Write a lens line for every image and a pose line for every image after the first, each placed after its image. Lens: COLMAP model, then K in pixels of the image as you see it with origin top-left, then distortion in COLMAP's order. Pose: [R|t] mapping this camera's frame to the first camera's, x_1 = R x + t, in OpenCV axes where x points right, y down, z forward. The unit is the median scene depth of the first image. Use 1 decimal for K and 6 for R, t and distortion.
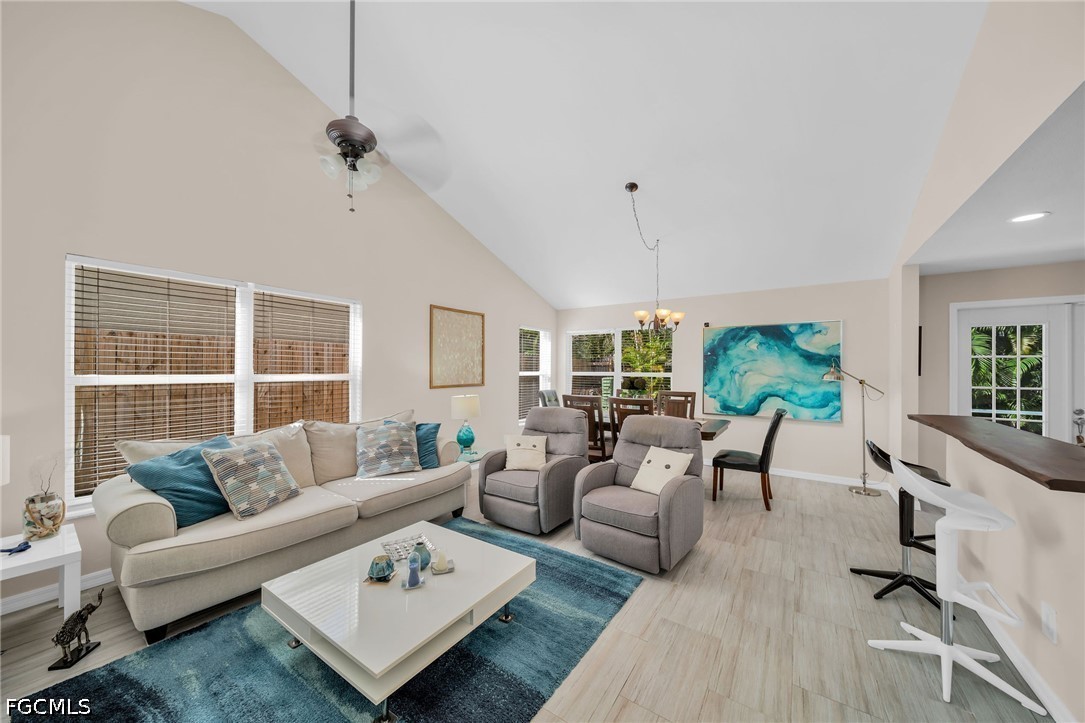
lens RADIAL K [[383.1, 0, 532.5], [0, 383.1, 366.9], [0, 0, 1]] dist [-0.001244, -0.000517]
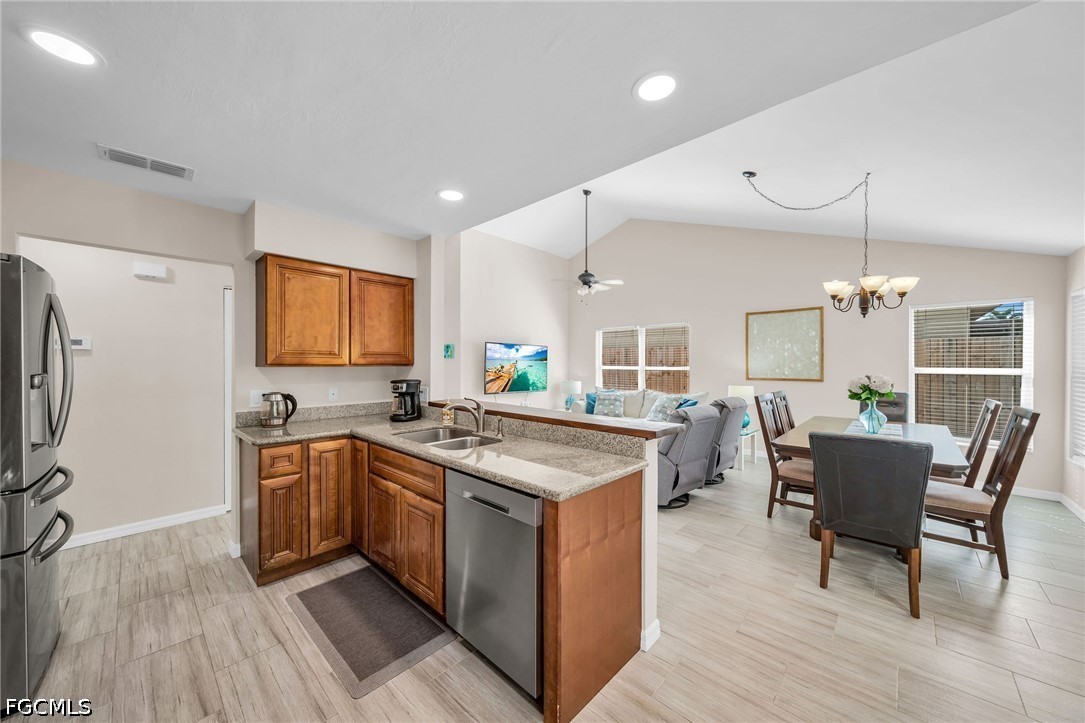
lens RADIAL K [[383.1, 0, 540.9], [0, 383.1, 362.2], [0, 0, 1]] dist [-0.001244, -0.000517]
pose [[-0.142513, -0.004708, -0.989782, 1.065942], [0.005284, 0.999971, -0.005517, 0.002768], [0.989779, -0.006016, -0.142484, 0.512474]]
